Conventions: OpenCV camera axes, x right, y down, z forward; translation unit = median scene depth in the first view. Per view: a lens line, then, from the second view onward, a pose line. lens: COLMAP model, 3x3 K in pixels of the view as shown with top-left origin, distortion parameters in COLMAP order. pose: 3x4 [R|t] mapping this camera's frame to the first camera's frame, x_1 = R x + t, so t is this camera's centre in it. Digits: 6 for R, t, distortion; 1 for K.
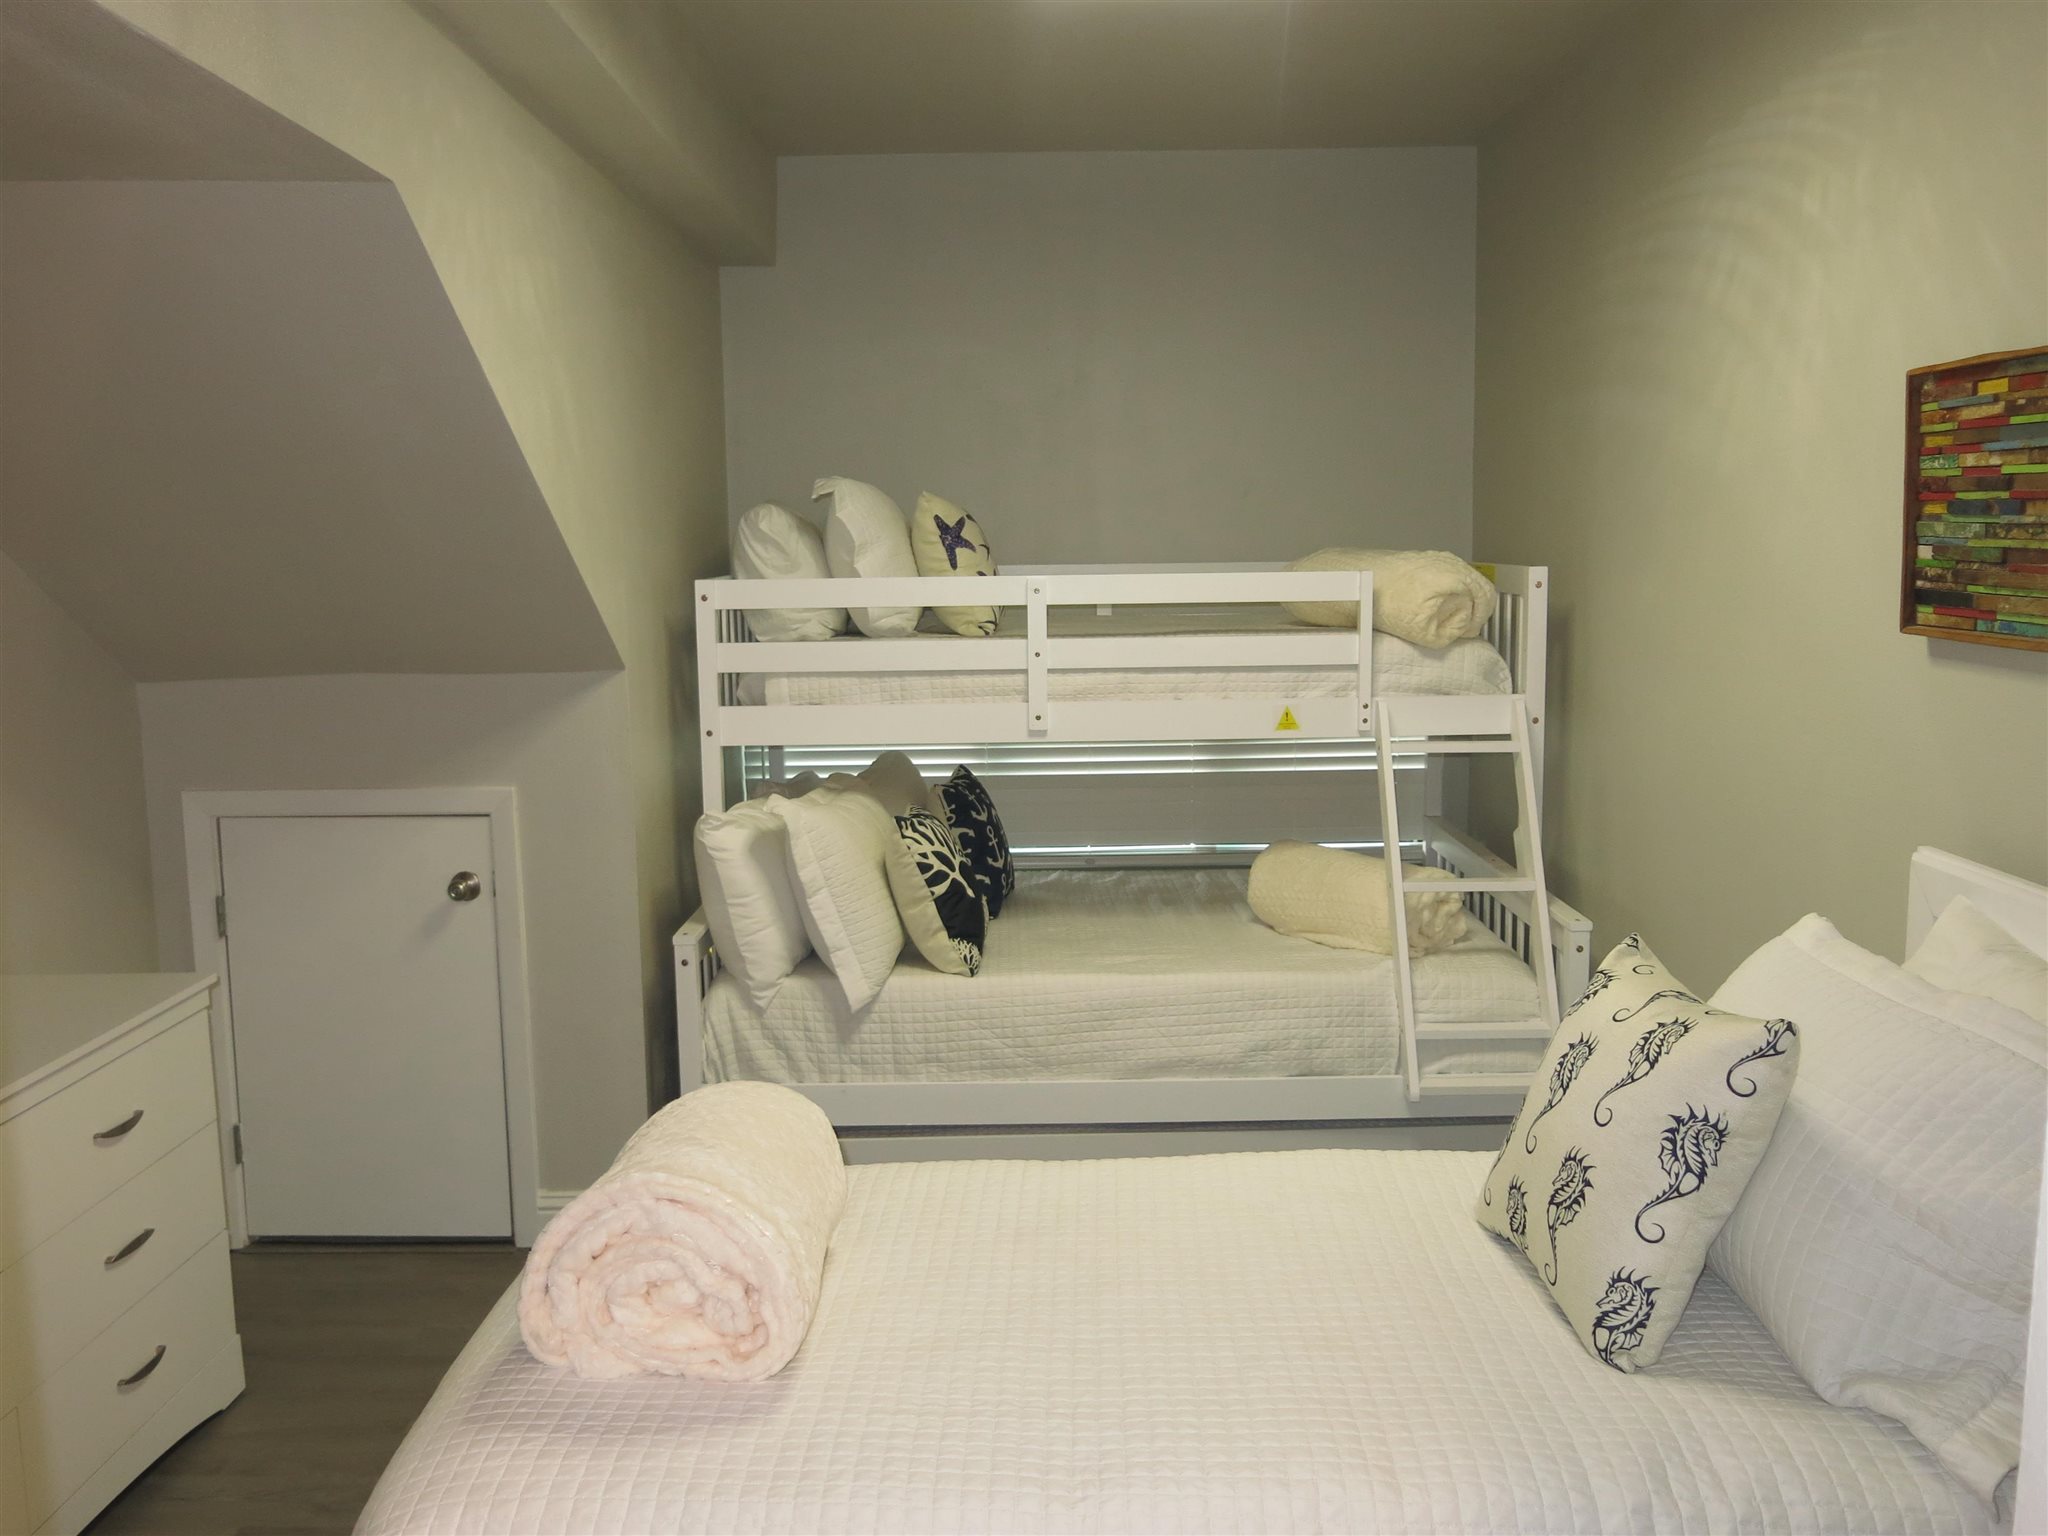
lens RADIAL K [[1702.9, 0, 1023.7], [0, 1702.9, 776.5], [0, 0, 1]] dist [-0.017401, -0.012456]
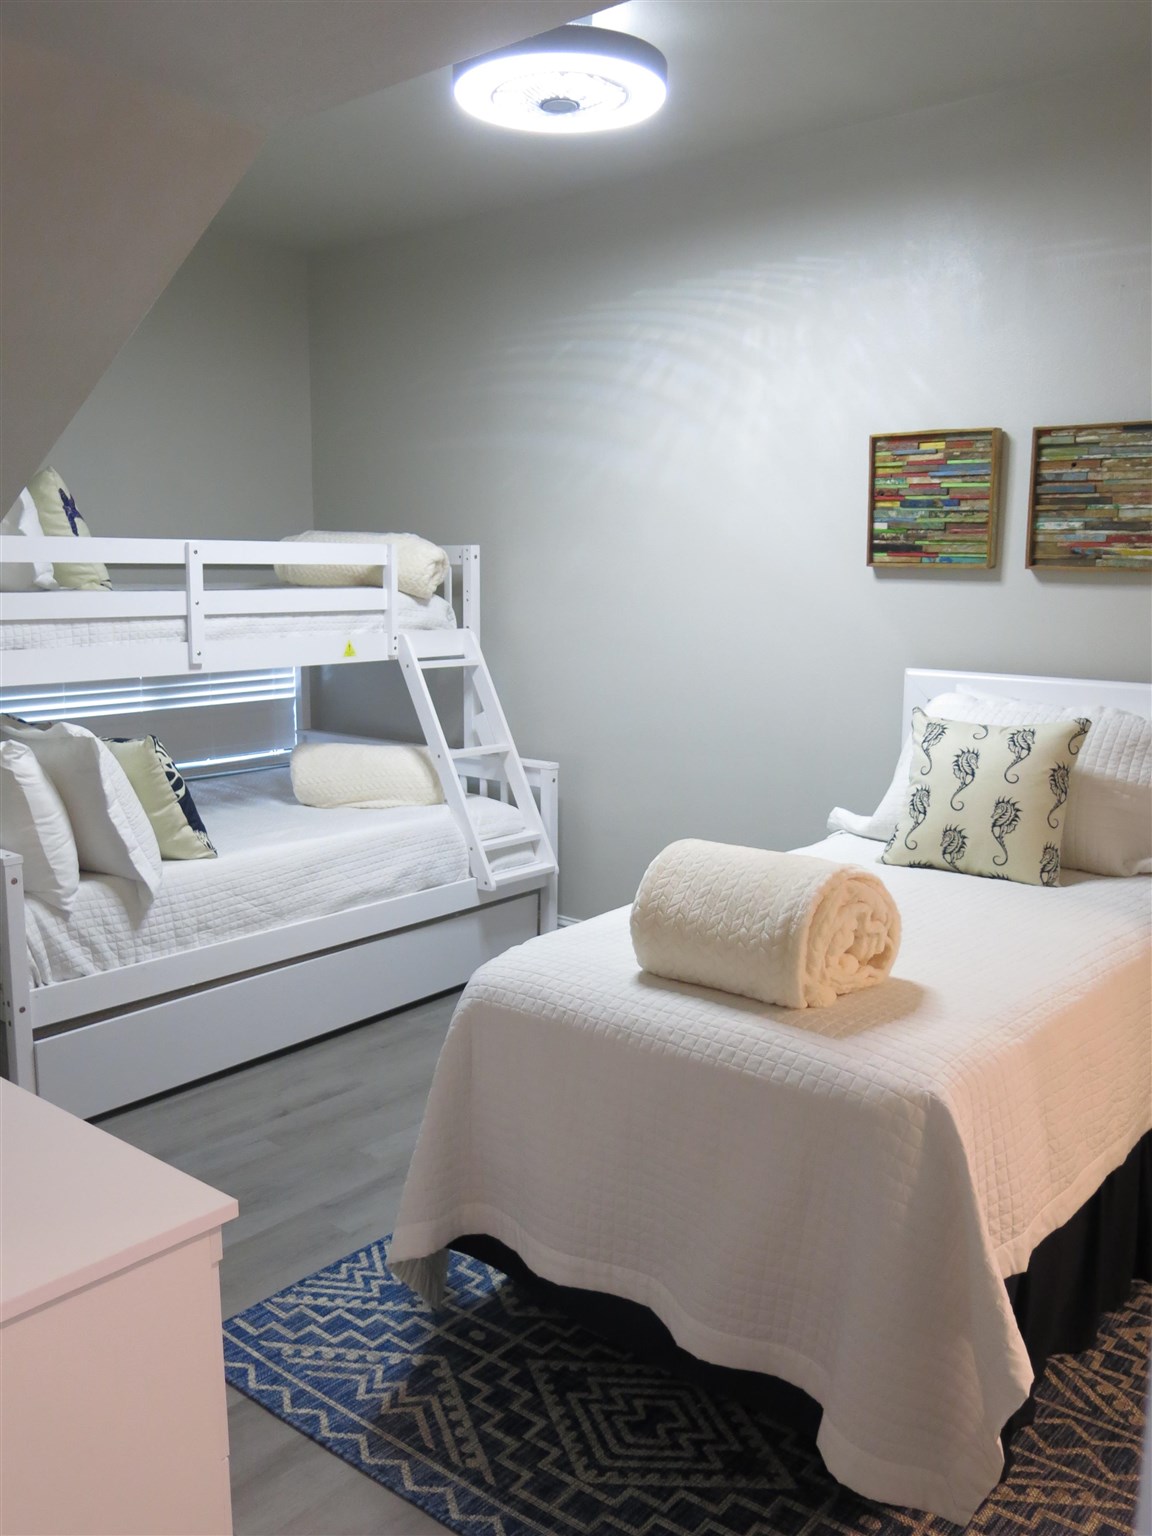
lens RADIAL K [[1277.2, 0, 576.0], [0, 1277.2, 768.0], [0, 0, 1]] dist [-0.017401, -0.012456]
pose [[0.639525, -0.099404, 0.762317, -0.573778], [0.091636, 0.994392, 0.052791, 0.026876], [-0.763290, 0.036095, 0.645047, 0.193515]]
